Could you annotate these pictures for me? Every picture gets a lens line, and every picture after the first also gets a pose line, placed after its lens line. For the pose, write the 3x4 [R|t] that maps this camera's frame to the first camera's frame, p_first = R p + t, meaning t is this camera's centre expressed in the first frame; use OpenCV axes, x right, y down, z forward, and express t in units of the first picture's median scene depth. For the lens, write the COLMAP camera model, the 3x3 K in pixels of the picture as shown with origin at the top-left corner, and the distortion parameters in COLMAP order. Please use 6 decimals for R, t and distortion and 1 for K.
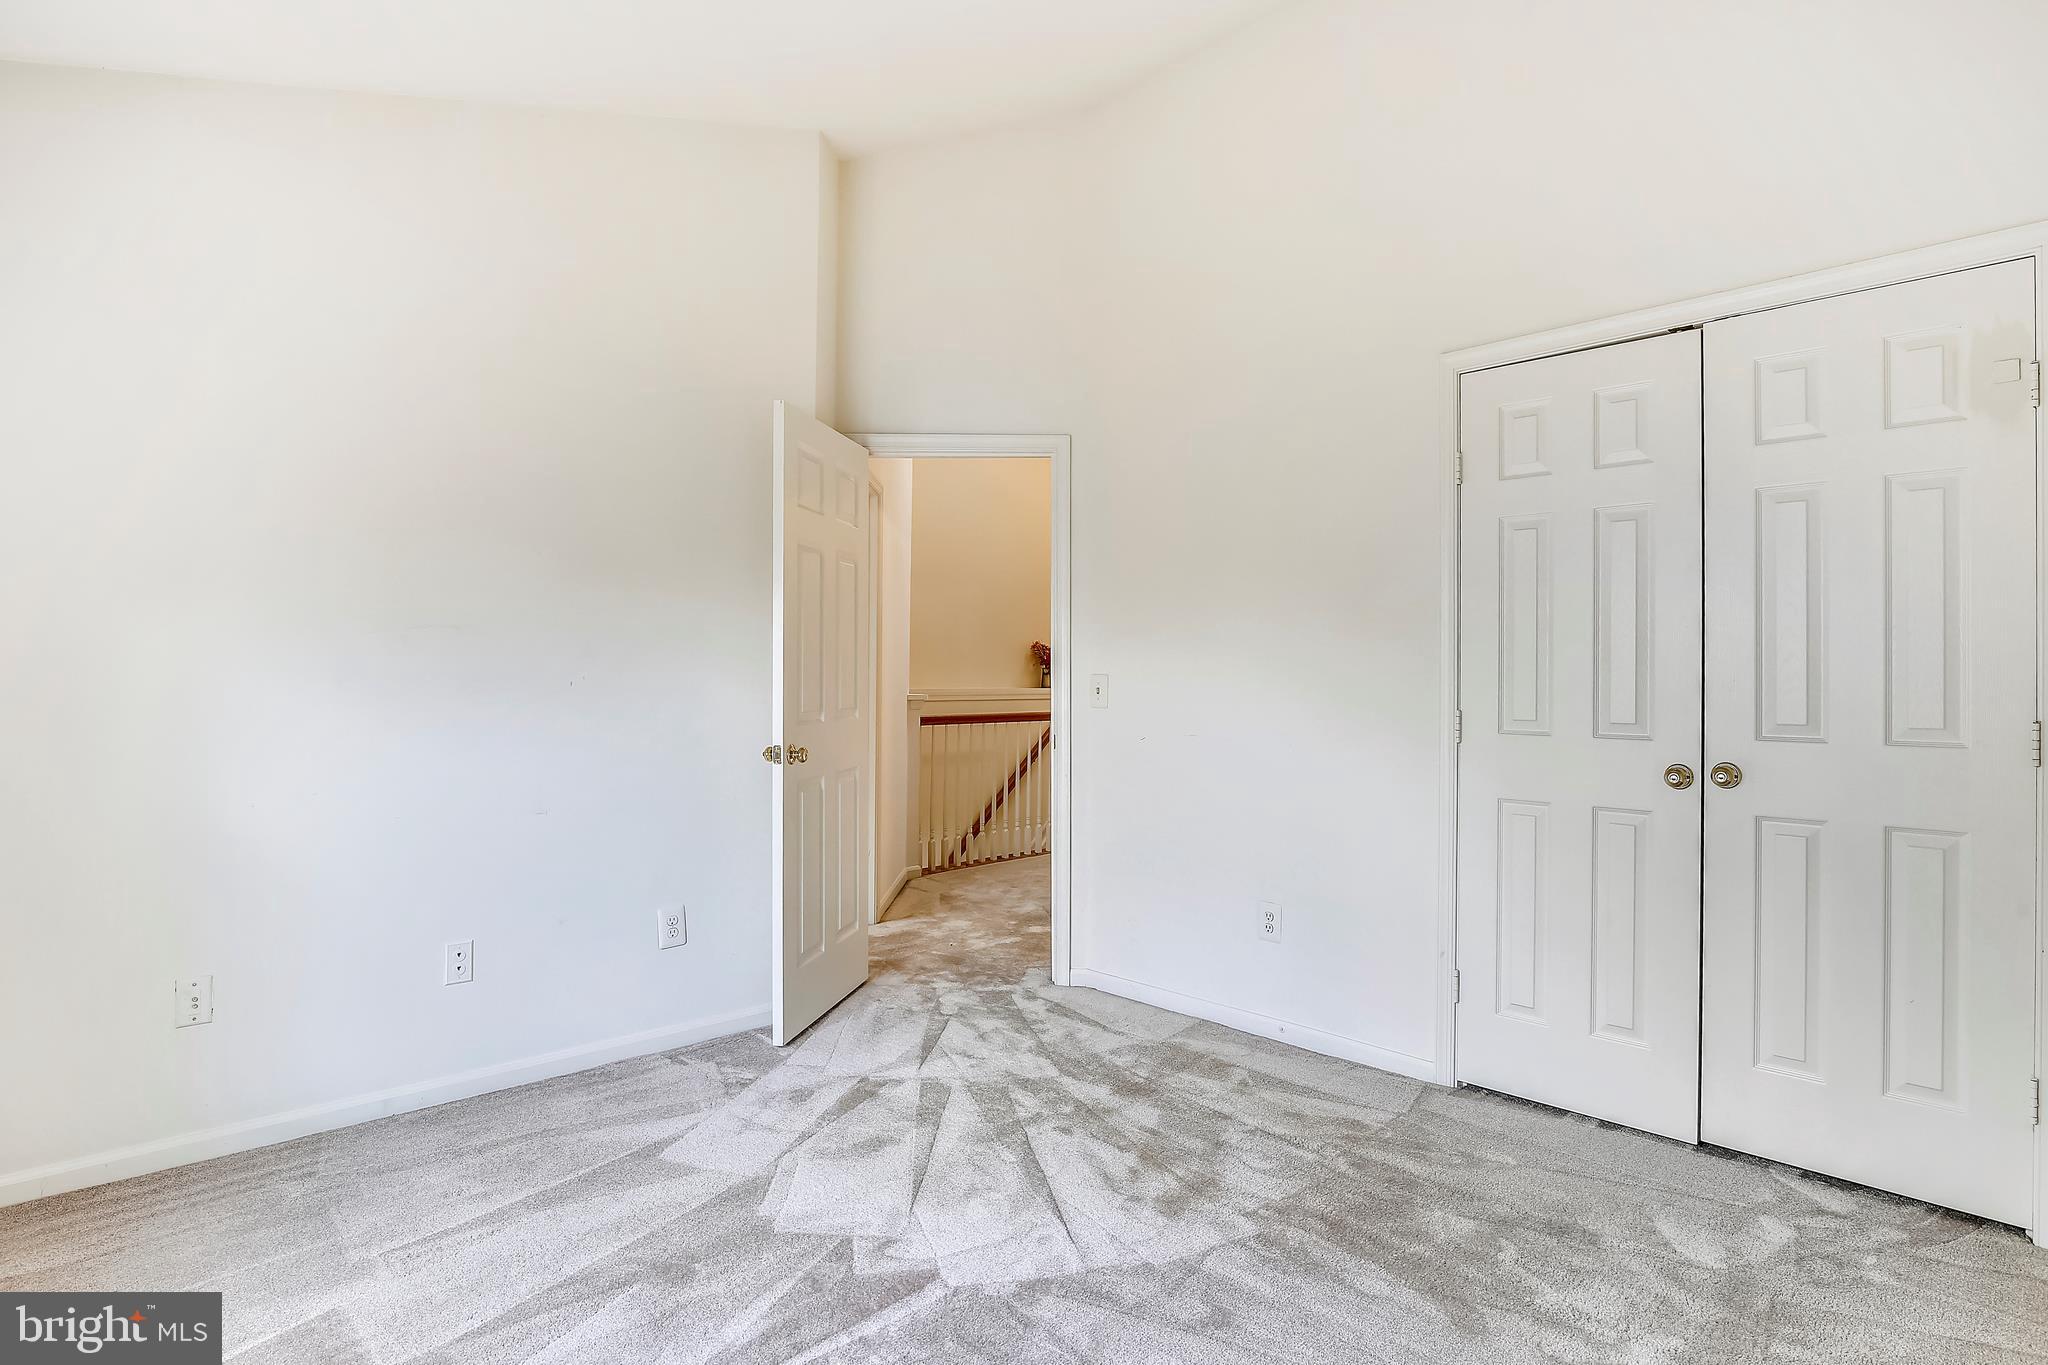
lens RADIAL K [[1037.7, 0, 1024.0], [0, 1037.7, 682.5], [0, 0, 1]] dist [0.013159, -0.018113]
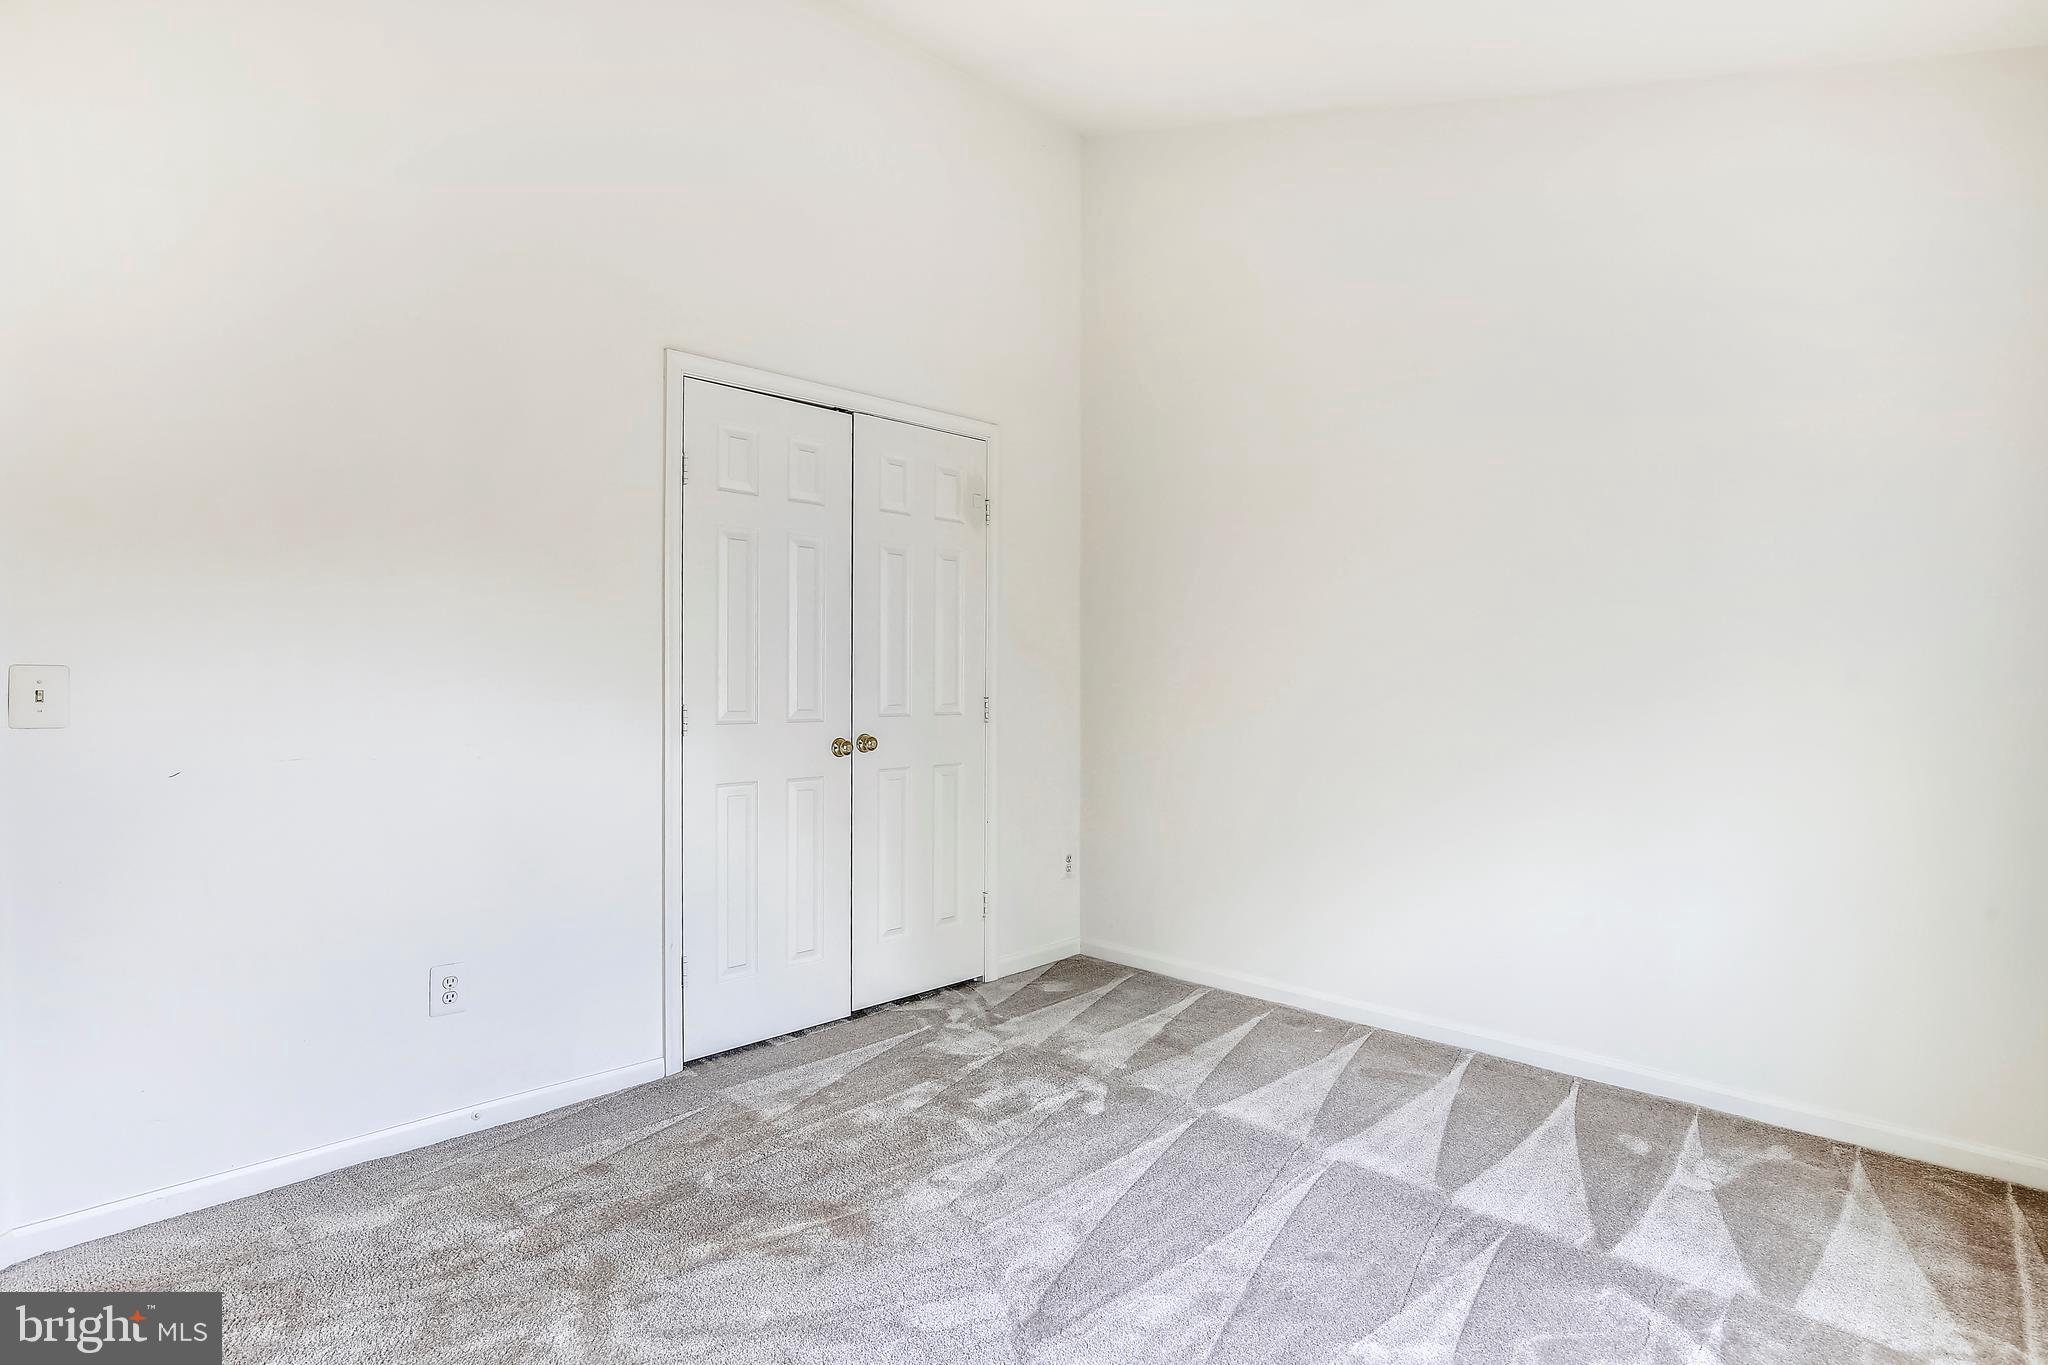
lens RADIAL K [[1067.4, 0, 1023.1], [0, 1067.4, 687.0], [0, 0, 1]] dist [-0.004573, -0.000628]
pose [[-0.021940, -0.014221, 0.999658, -0.734450], [-0.004532, 0.999890, 0.014125, -0.007149], [-0.999749, -0.004220, -0.022002, 0.785847]]
